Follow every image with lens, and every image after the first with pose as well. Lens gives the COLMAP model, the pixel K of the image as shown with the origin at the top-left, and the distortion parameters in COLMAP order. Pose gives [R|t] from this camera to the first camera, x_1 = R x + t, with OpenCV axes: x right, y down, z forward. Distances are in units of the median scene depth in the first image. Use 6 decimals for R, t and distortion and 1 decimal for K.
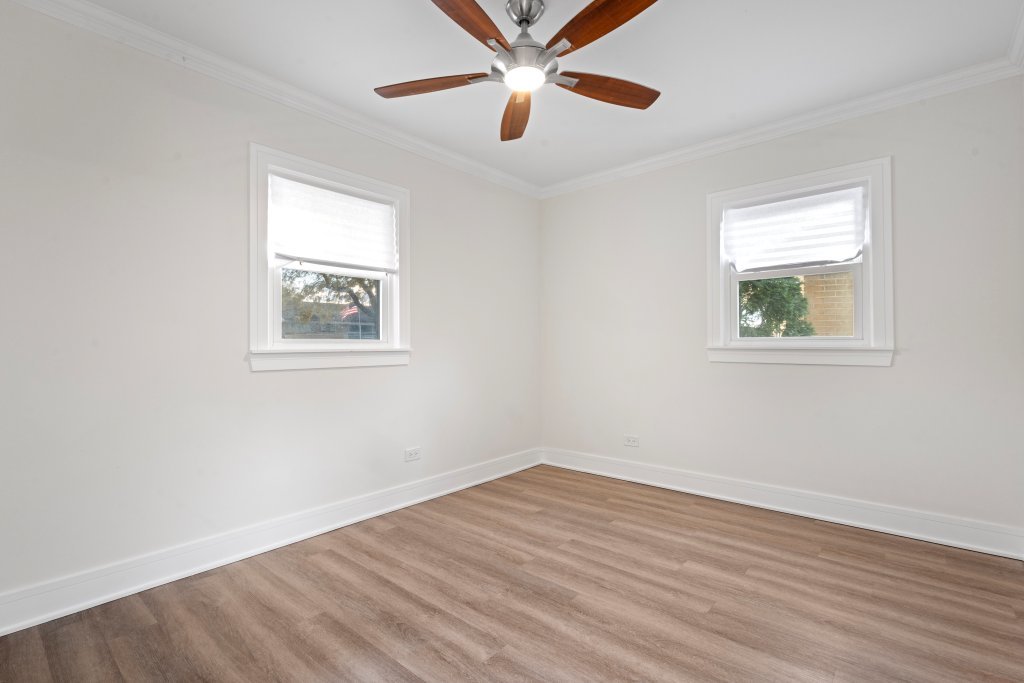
lens RADIAL K [[471.8, 0, 513.0], [0, 471.8, 343.1], [0, 0, 1]] dist [0.009338, -0.002520]
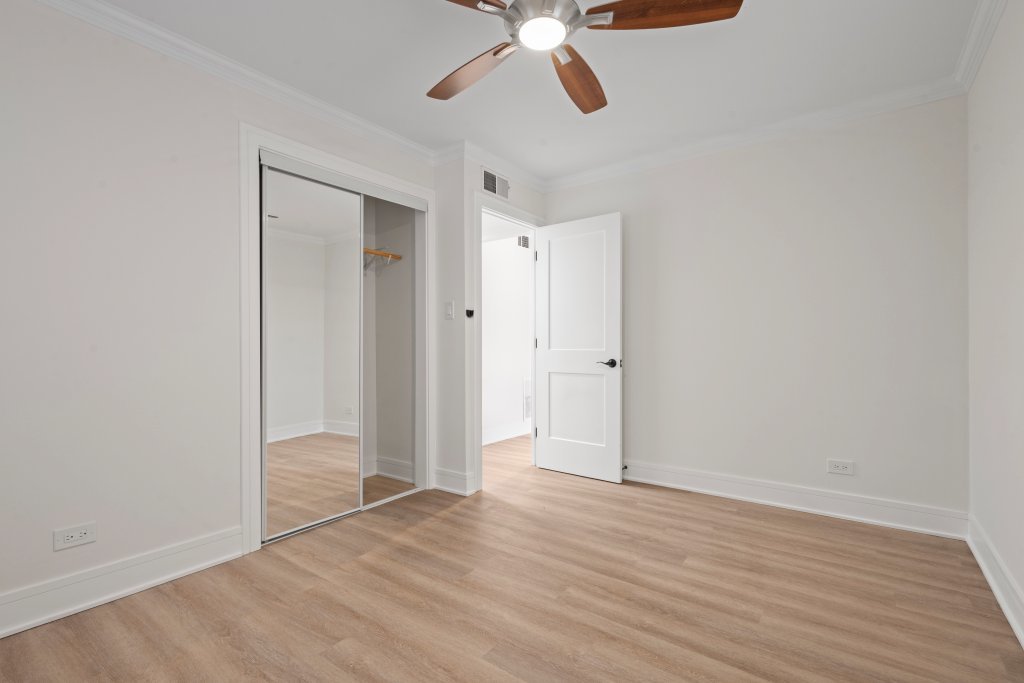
lens RADIAL K [[471.8, 0, 511.0], [0, 471.8, 343.0], [0, 0, 1]] dist [0.009338, -0.002520]
pose [[-0.997301, 0.007810, -0.073005, 0.156597], [0.008427, 0.999931, -0.008145, 0.015637], [0.072937, -0.008738, -0.997298, 1.927879]]
